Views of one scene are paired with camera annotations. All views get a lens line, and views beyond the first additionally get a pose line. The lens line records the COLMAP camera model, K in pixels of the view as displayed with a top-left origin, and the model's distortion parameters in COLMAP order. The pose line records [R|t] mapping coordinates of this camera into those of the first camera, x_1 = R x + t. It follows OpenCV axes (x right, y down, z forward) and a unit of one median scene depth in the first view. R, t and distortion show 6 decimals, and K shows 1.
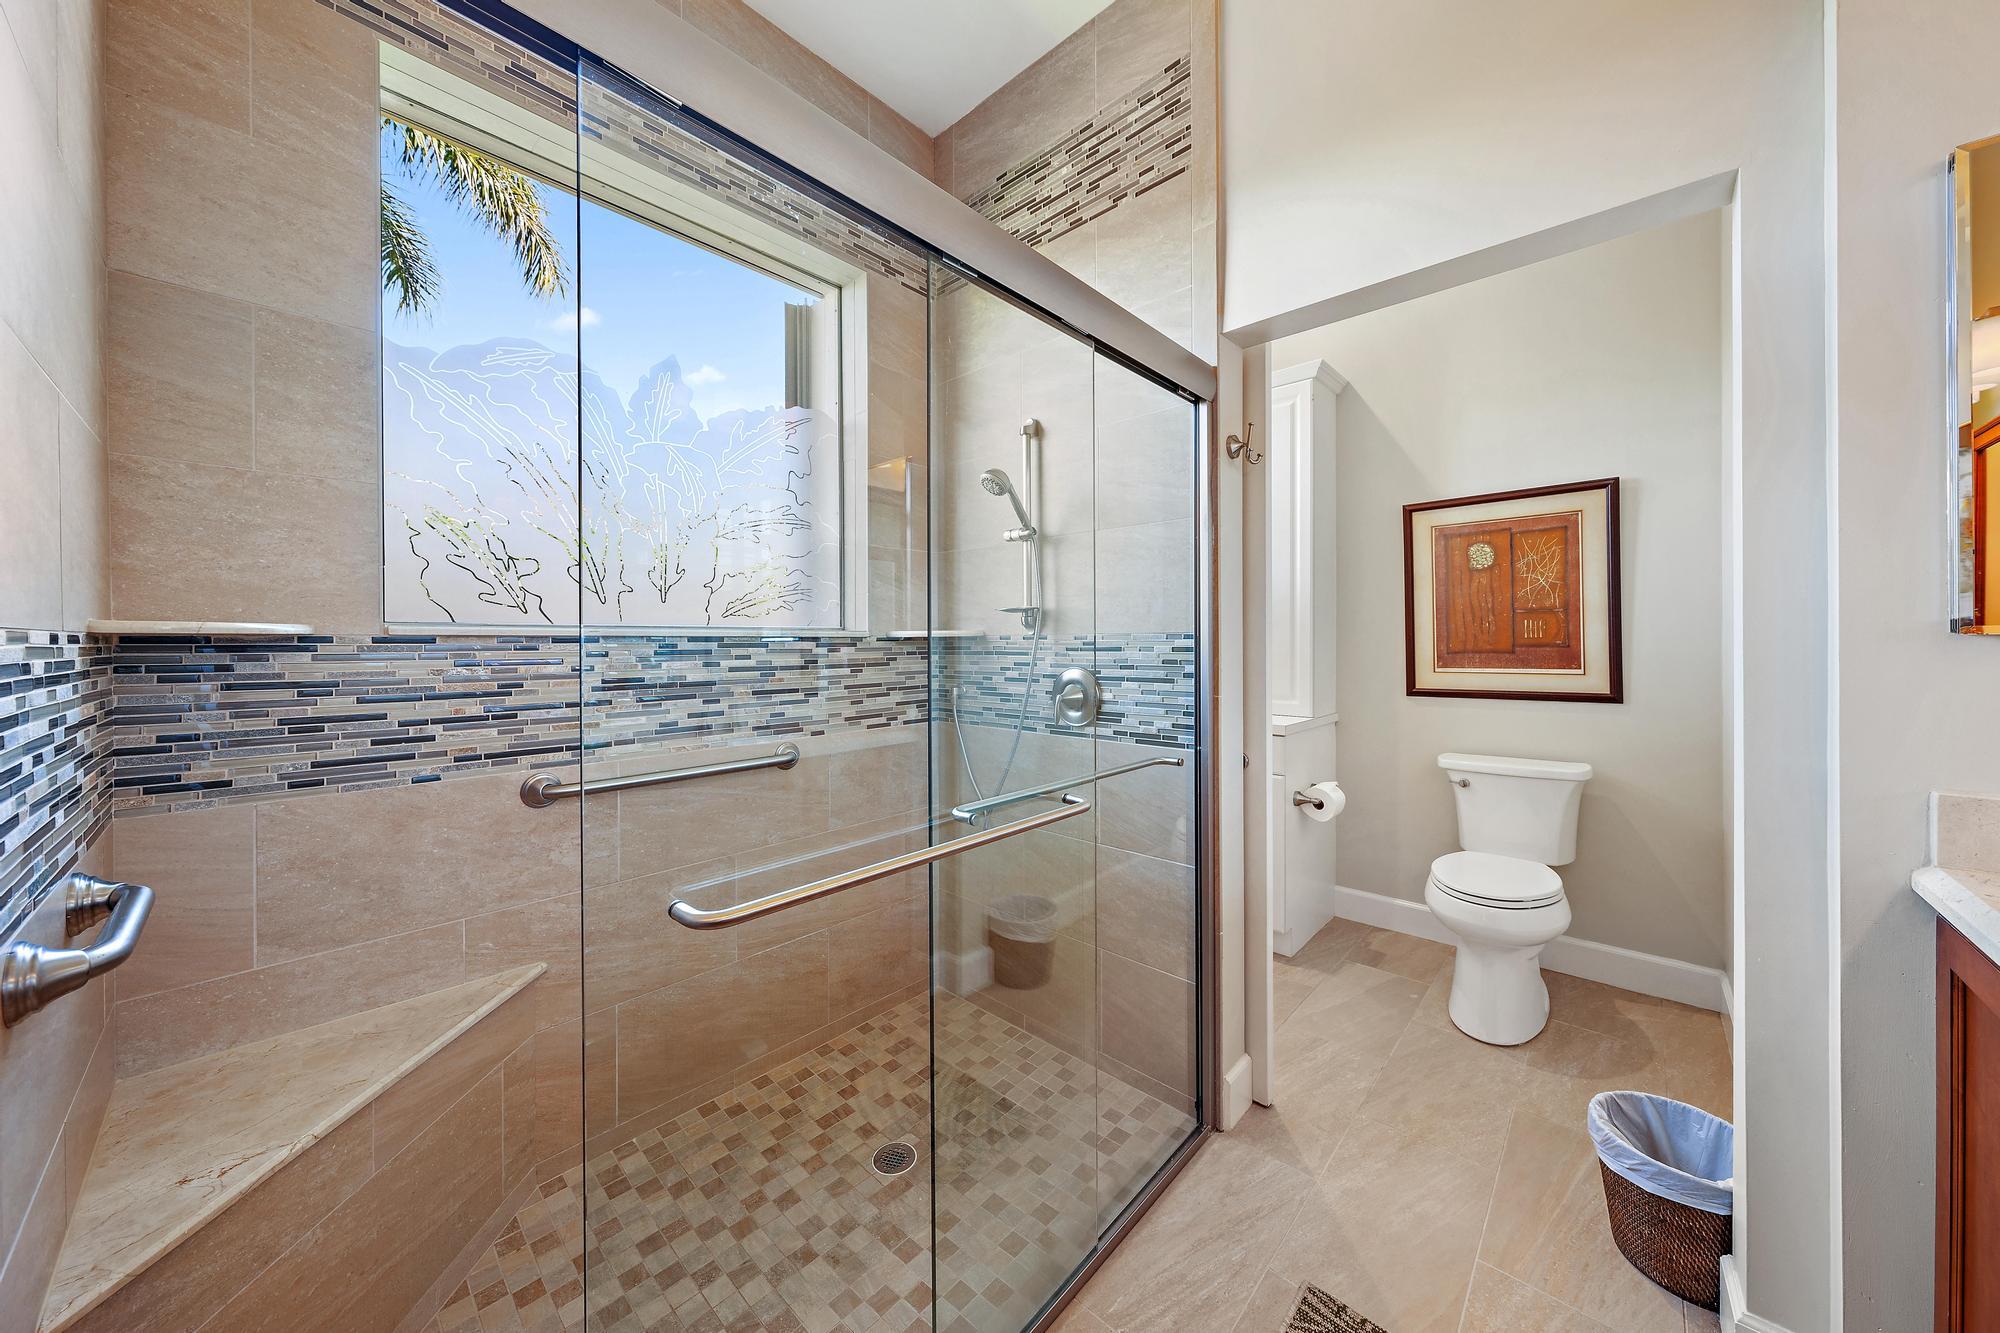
lens RADIAL K [[676.8, 0, 1008.6], [0, 676.8, 648.9], [0, 0, 1]] dist [0.003189, 0.000099]
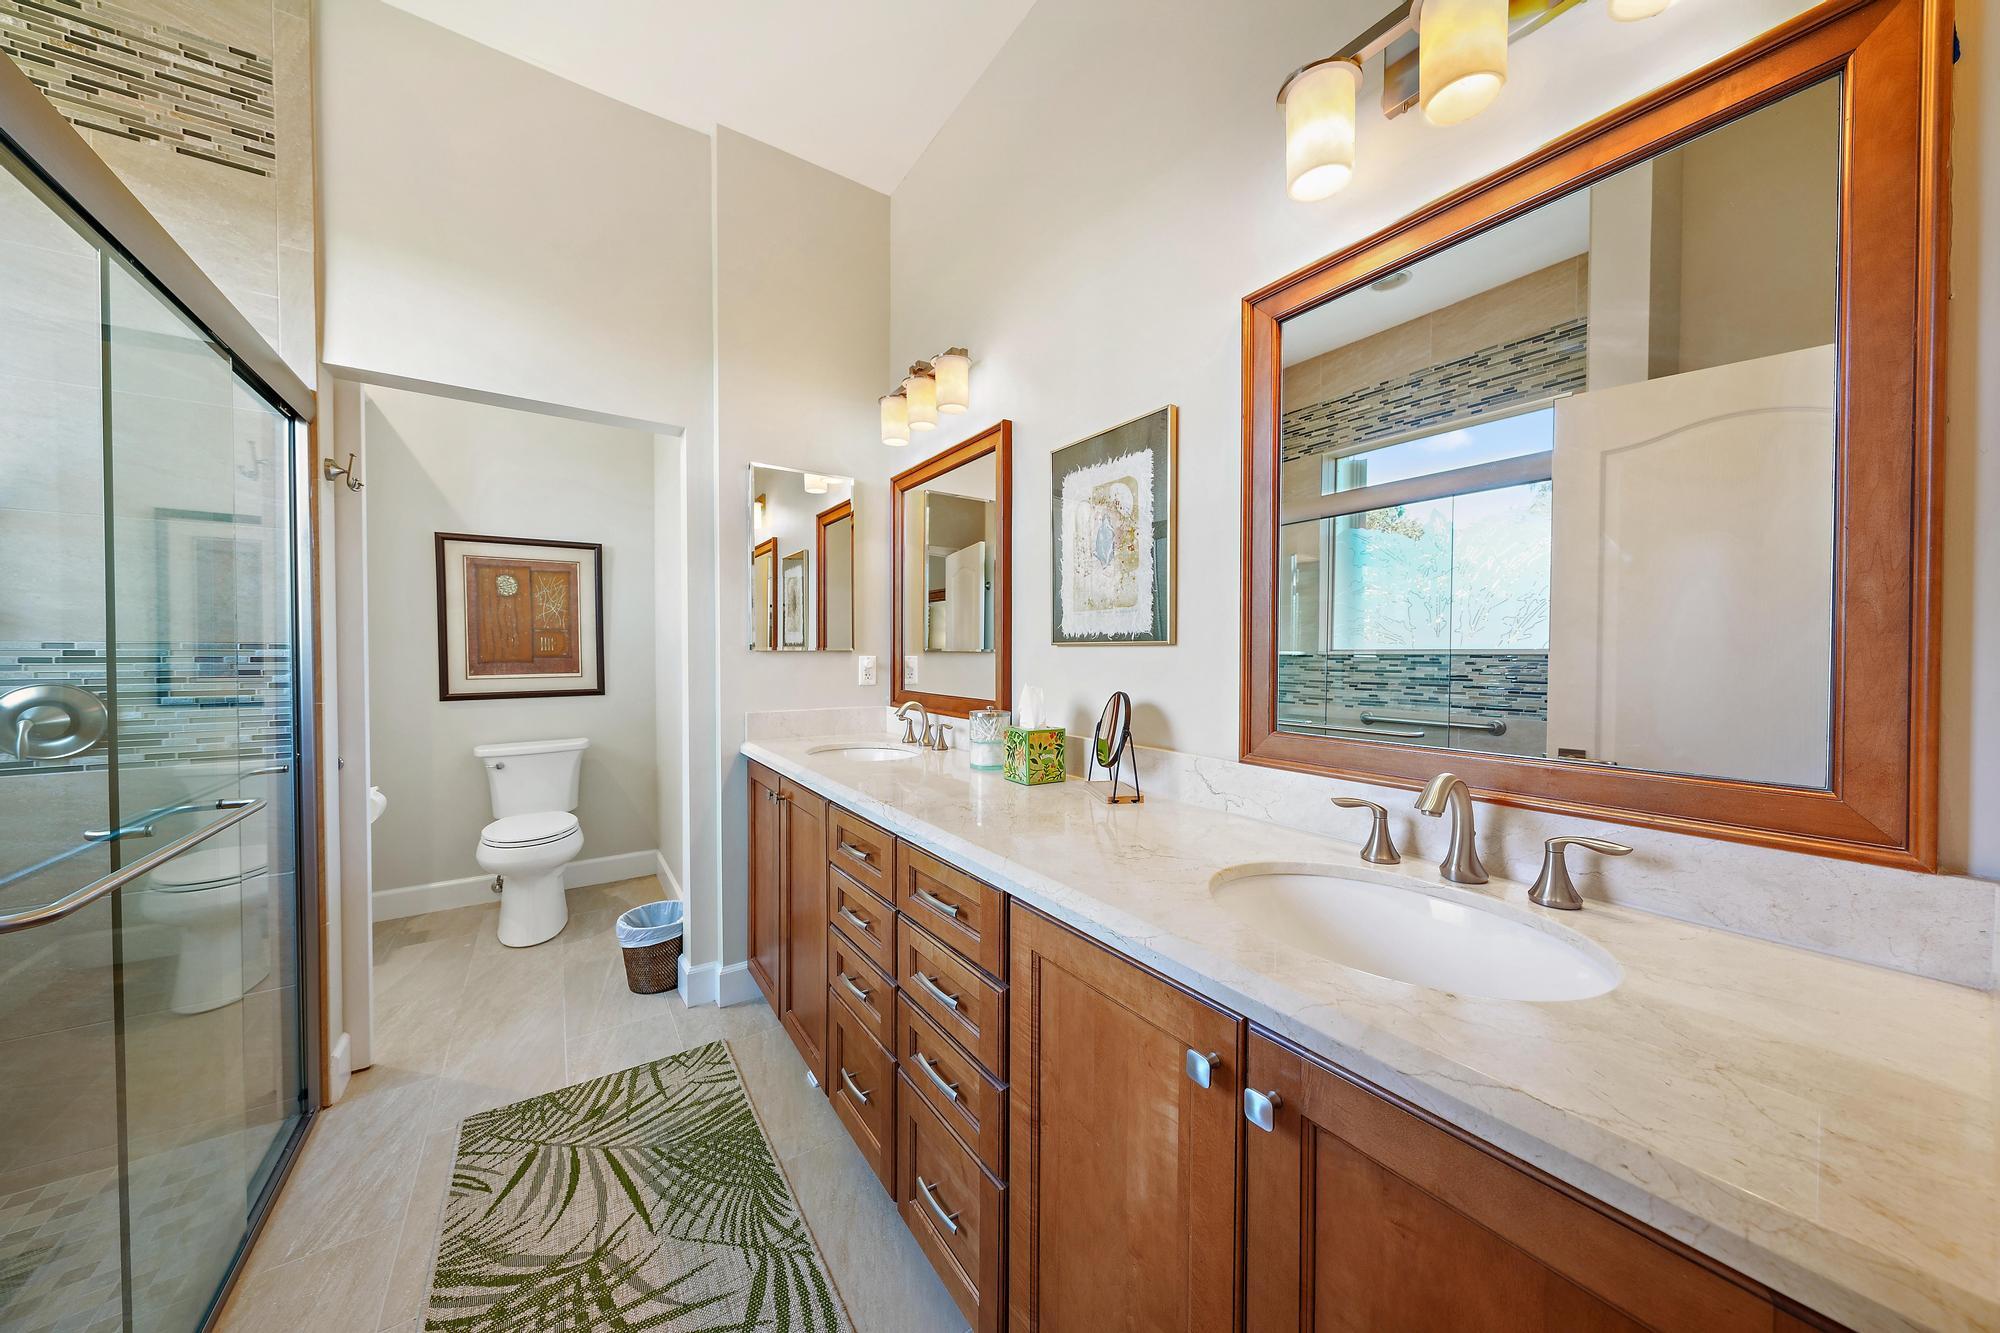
lens RADIAL K [[676.8, 0, 1008.6], [0, 676.8, 648.9], [0, 0, 1]] dist [0.003189, 0.000099]
pose [[0.226754, 0.010925, 0.973891, -0.407420], [0.008369, 0.999878, -0.013166, 0.006560], [-0.973916, 0.011136, 0.226635, -0.245787]]
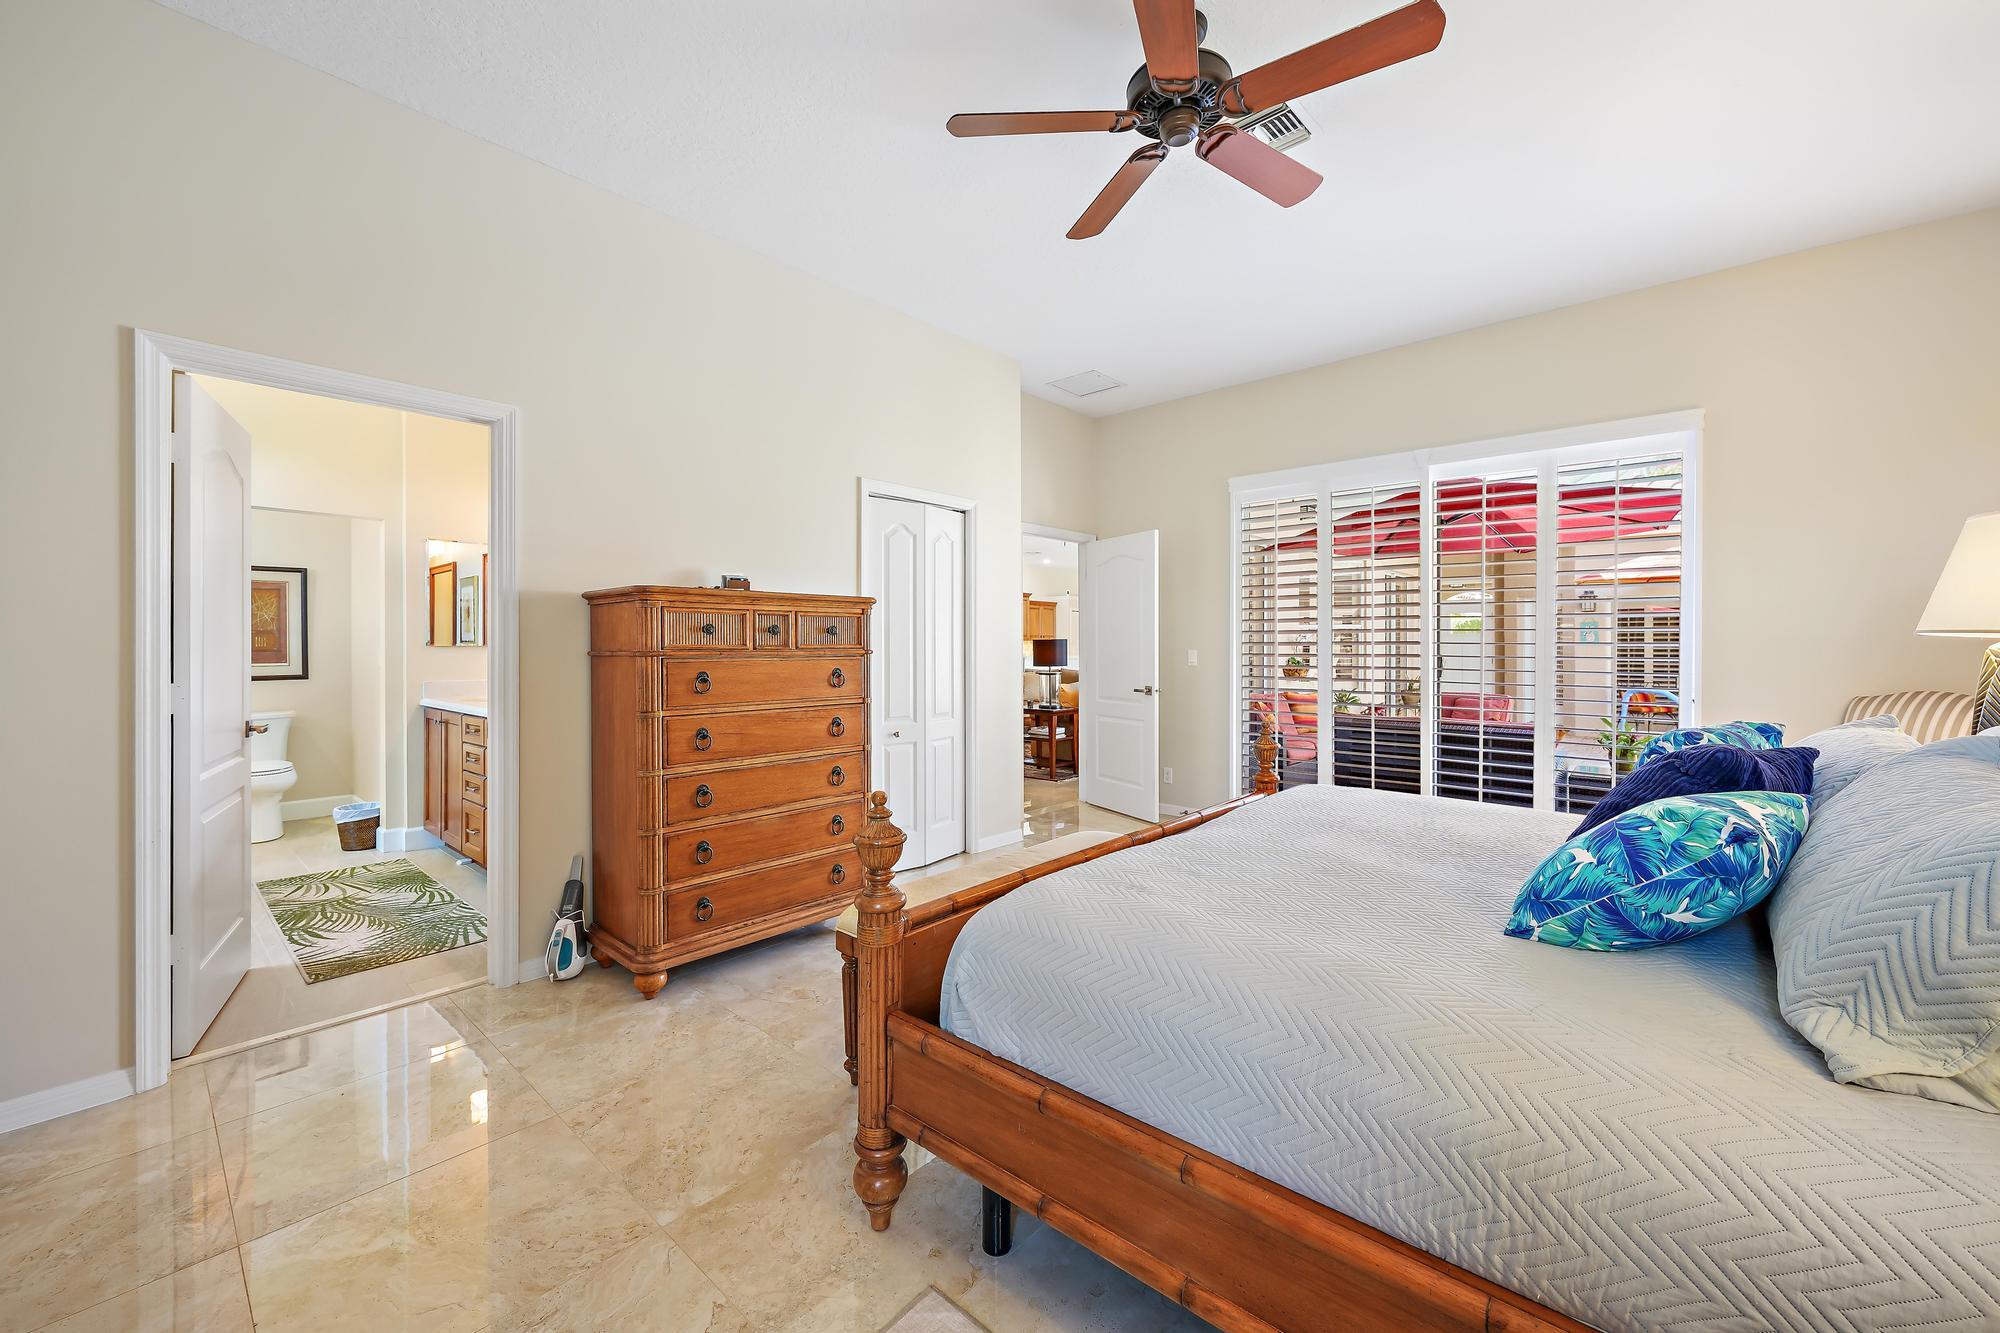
lens RADIAL K [[786.9, 0, 1003.8], [0, 786.9, 640.0], [0, 0, 1]] dist [0.001441, 0.000152]
pose [[-0.016552, 0.018081, 0.999700, -1.730248], [0.008994, 0.999799, -0.017934, 0.027104], [-0.999823, 0.008694, -0.016712, -1.215499]]
